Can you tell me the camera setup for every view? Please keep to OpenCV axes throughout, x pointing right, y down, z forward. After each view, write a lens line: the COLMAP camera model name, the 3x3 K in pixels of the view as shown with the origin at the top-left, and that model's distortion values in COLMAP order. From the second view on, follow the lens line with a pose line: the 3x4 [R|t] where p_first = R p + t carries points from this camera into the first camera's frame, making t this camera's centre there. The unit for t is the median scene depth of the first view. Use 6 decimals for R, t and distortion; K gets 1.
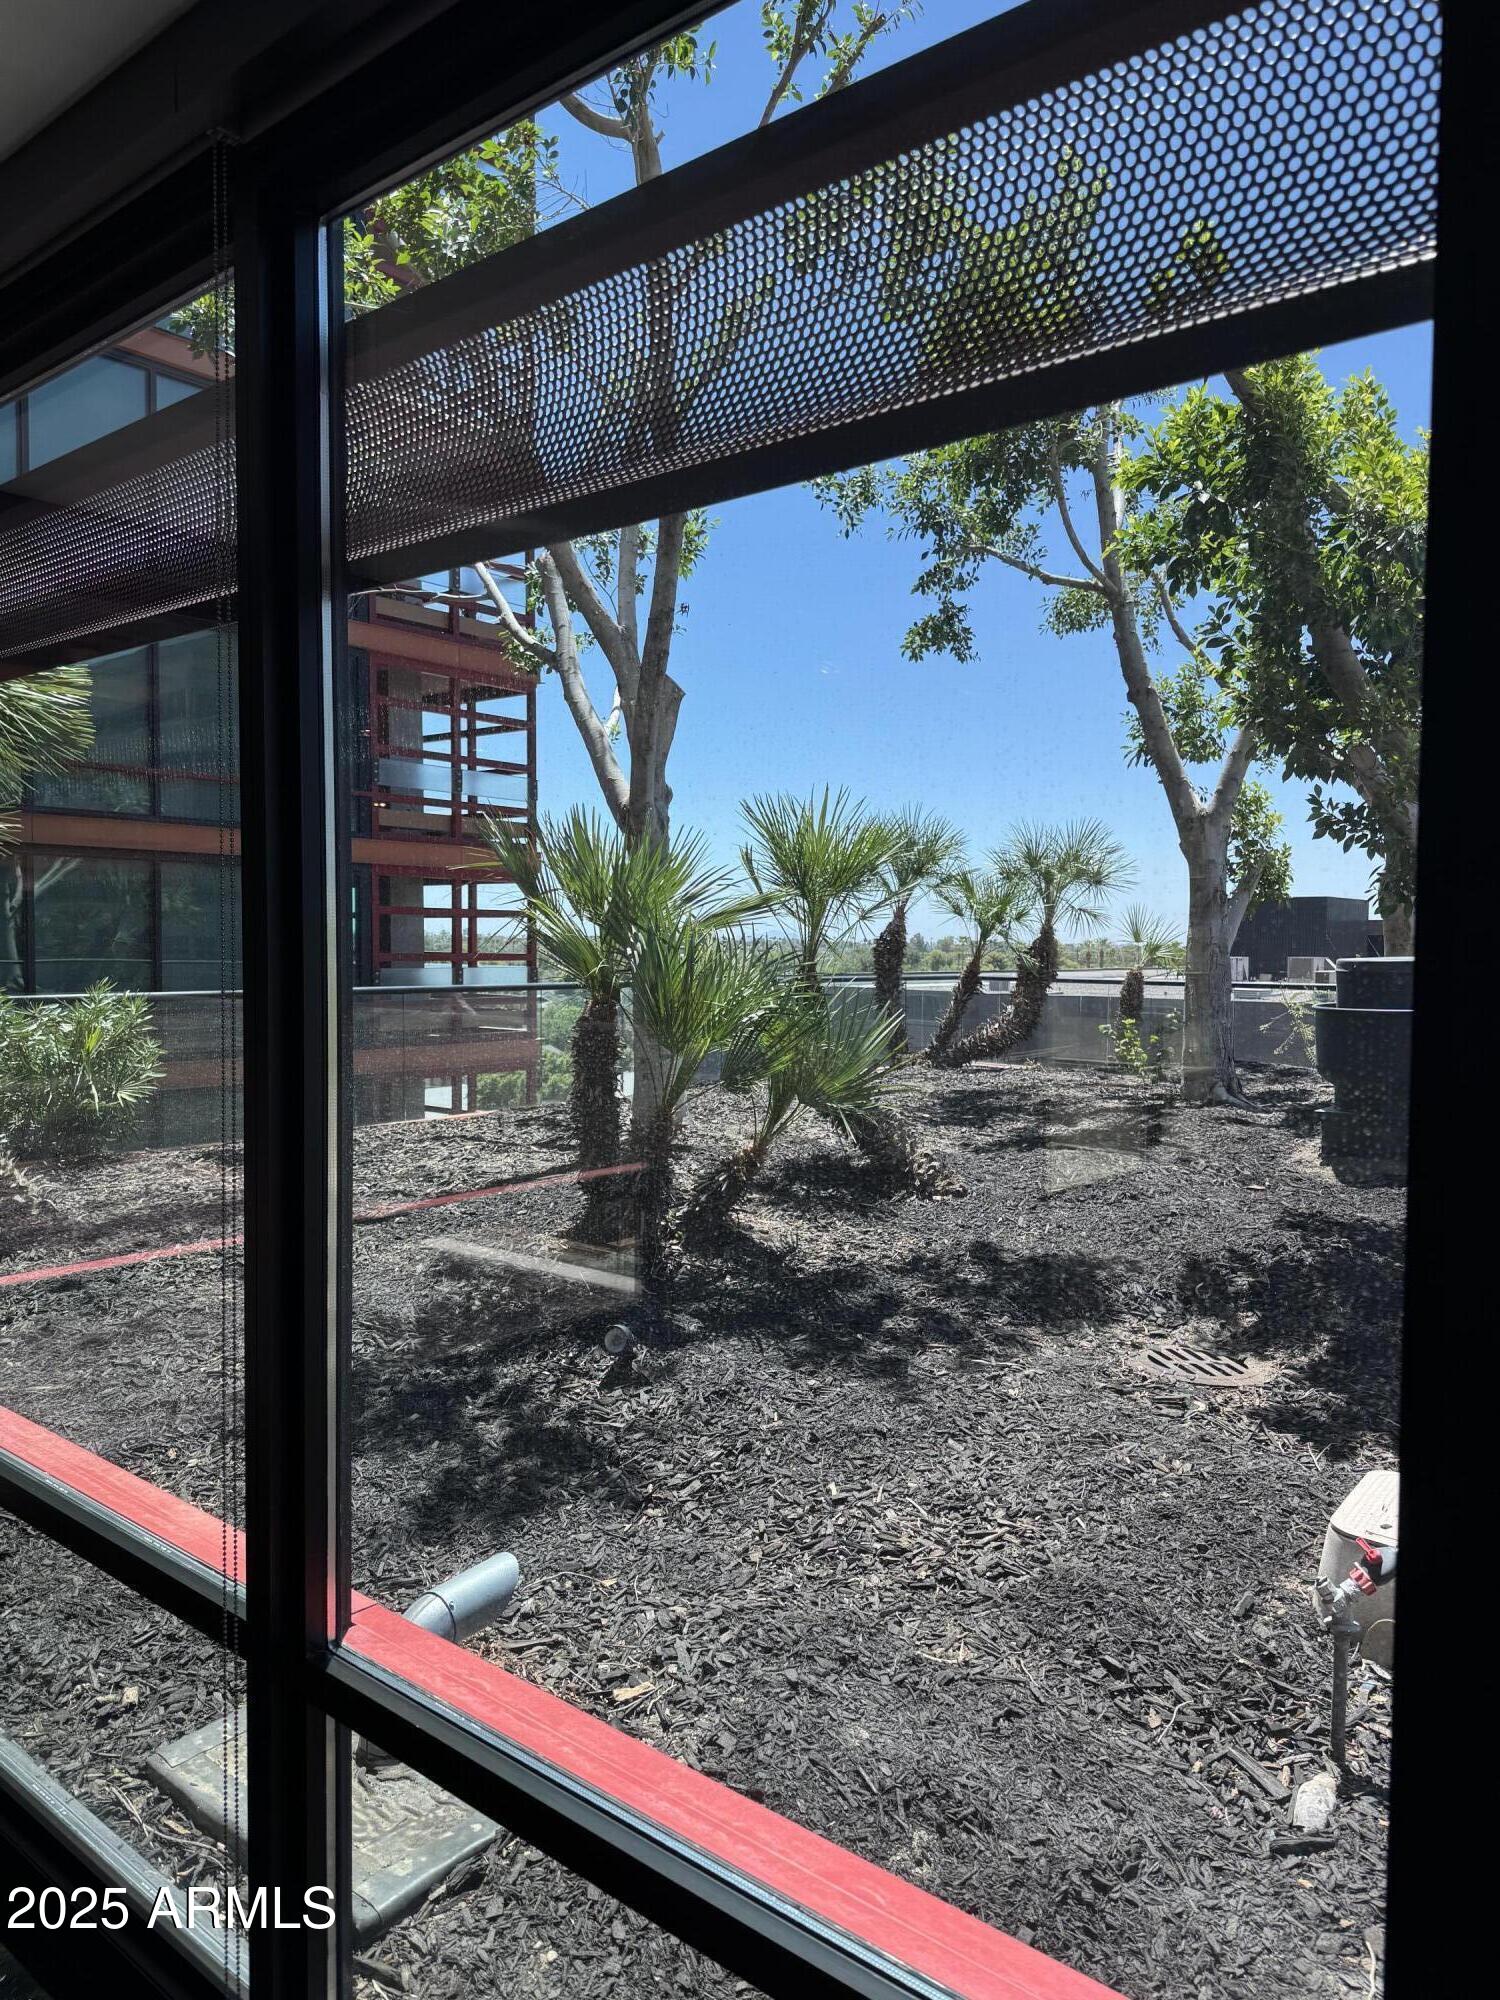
lens RADIAL K [[1411.5, 0, 750.8], [0, 1411.5, 992.6], [0, 0, 1]] dist [0.036719, -0.038778]
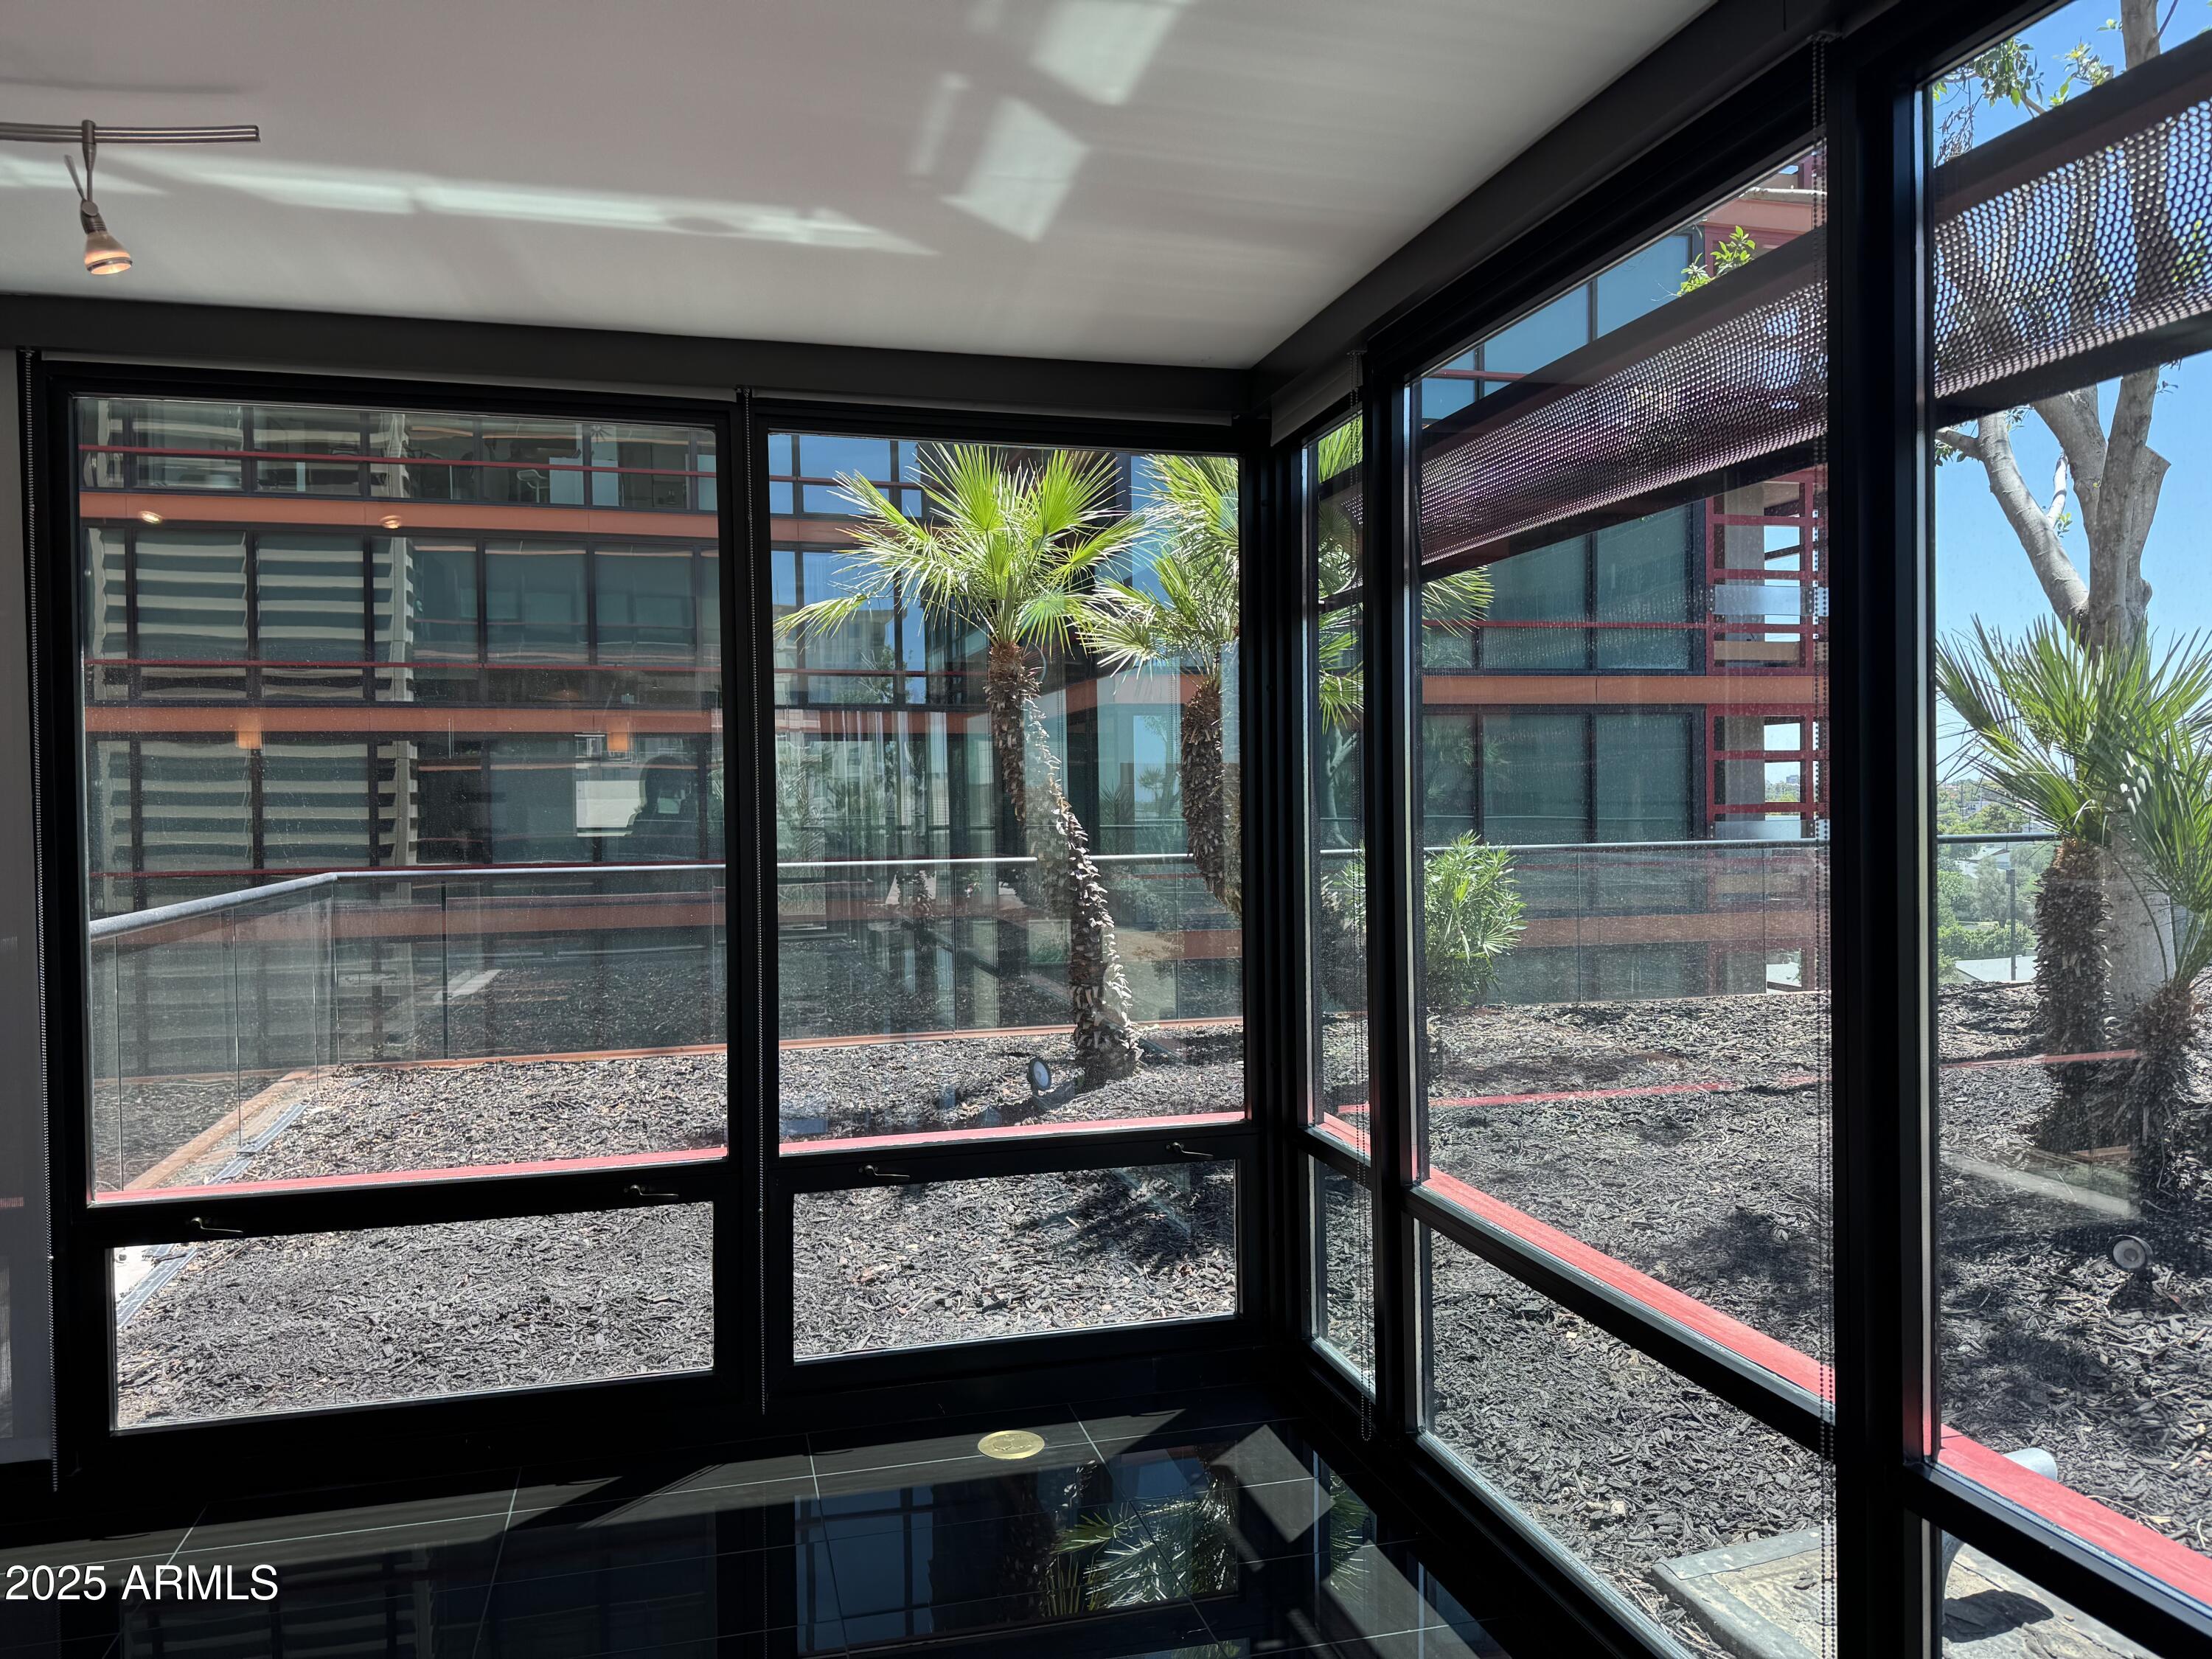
lens RADIAL K [[1561.1, 0, 1111.2], [0, 1561.1, 826.2], [0, 0, 1]] dist [0.036719, -0.038778]
pose [[0.816632, -0.007974, -0.577104, -0.047289], [-0.001284, 0.999877, -0.015633, 0.009769], [0.577158, 0.013507, 0.816521, -0.103347]]
